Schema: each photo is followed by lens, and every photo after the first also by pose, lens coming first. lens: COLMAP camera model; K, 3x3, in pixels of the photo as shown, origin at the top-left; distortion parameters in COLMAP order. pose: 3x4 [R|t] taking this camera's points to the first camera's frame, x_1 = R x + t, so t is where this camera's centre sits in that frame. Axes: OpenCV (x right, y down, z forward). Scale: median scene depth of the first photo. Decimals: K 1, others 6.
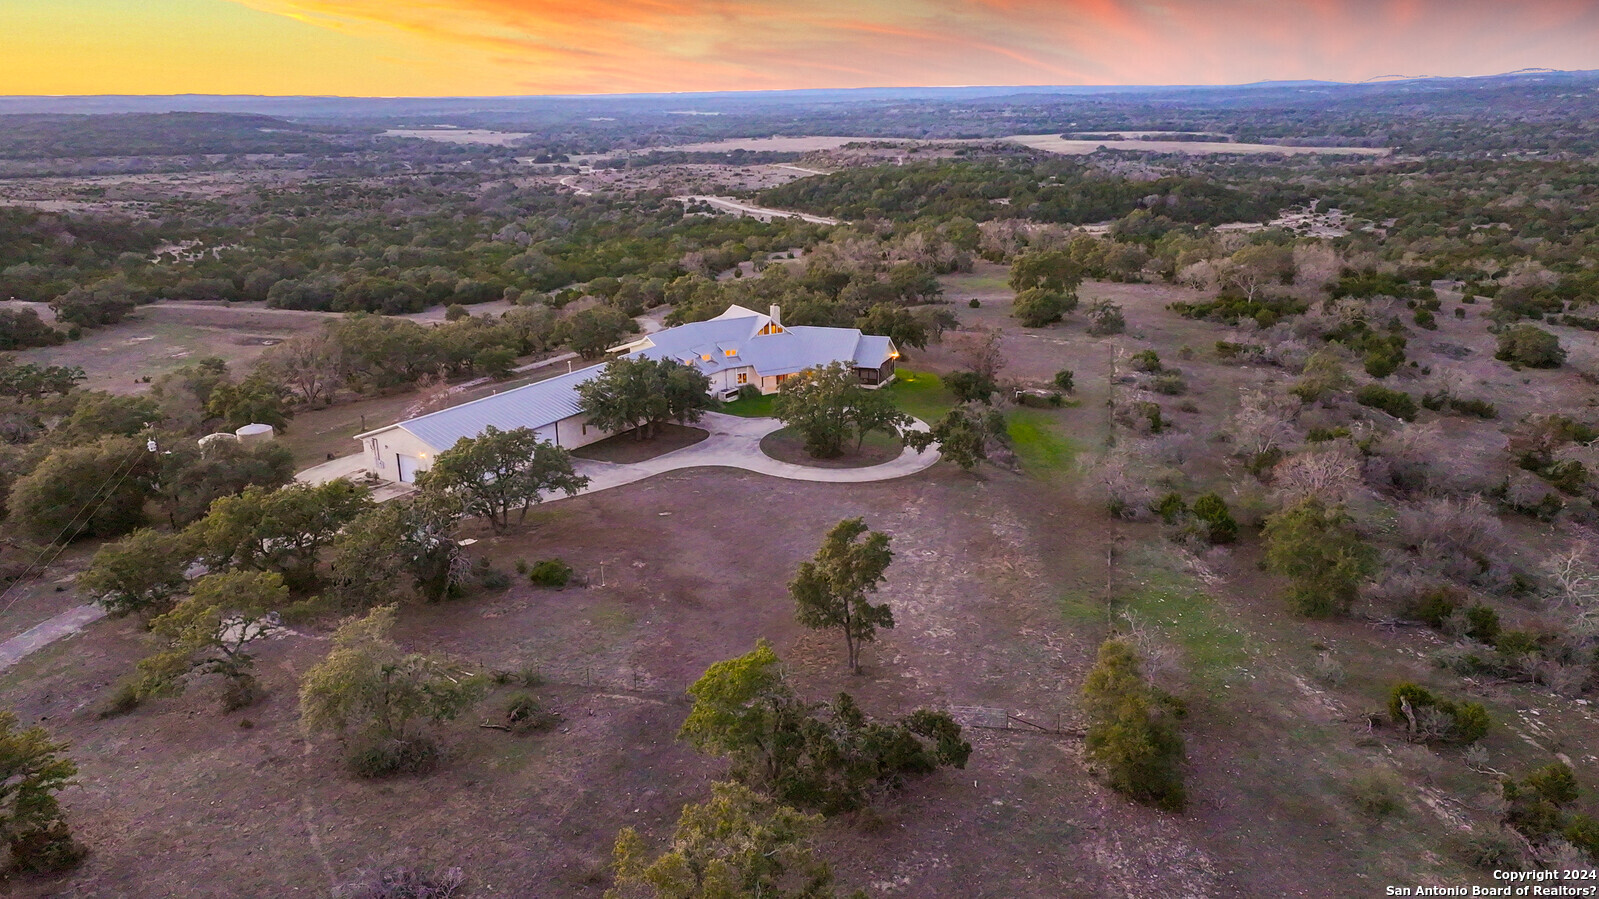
lens RADIAL K [[1138.5, 0, 799.5], [0, 1138.5, 449.5], [0, 0, 1]] dist [0.002586, 0.038083]
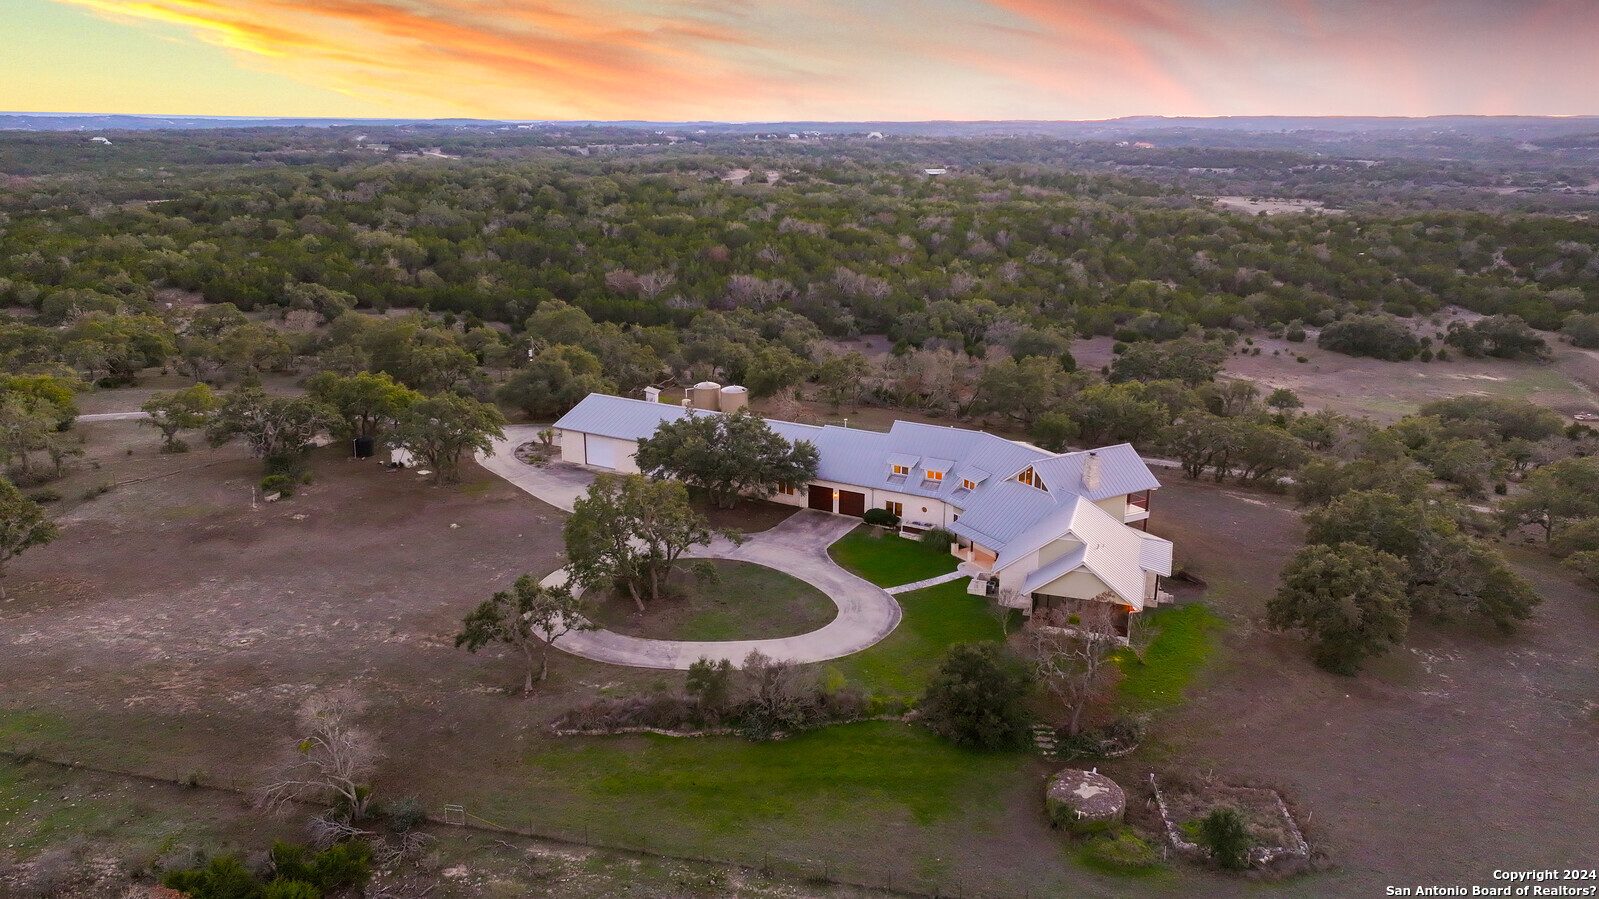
lens RADIAL K [[1121.7, 0, 805.1], [0, 1121.7, 453.5], [0, 0, 1]] dist [-0.000176, 0.040654]
pose [[0.047748, 0.294360, -0.954501, 0.094318], [-0.296648, 0.916655, 0.267849, -0.041269], [0.953792, 0.270362, 0.131090, 0.129149]]
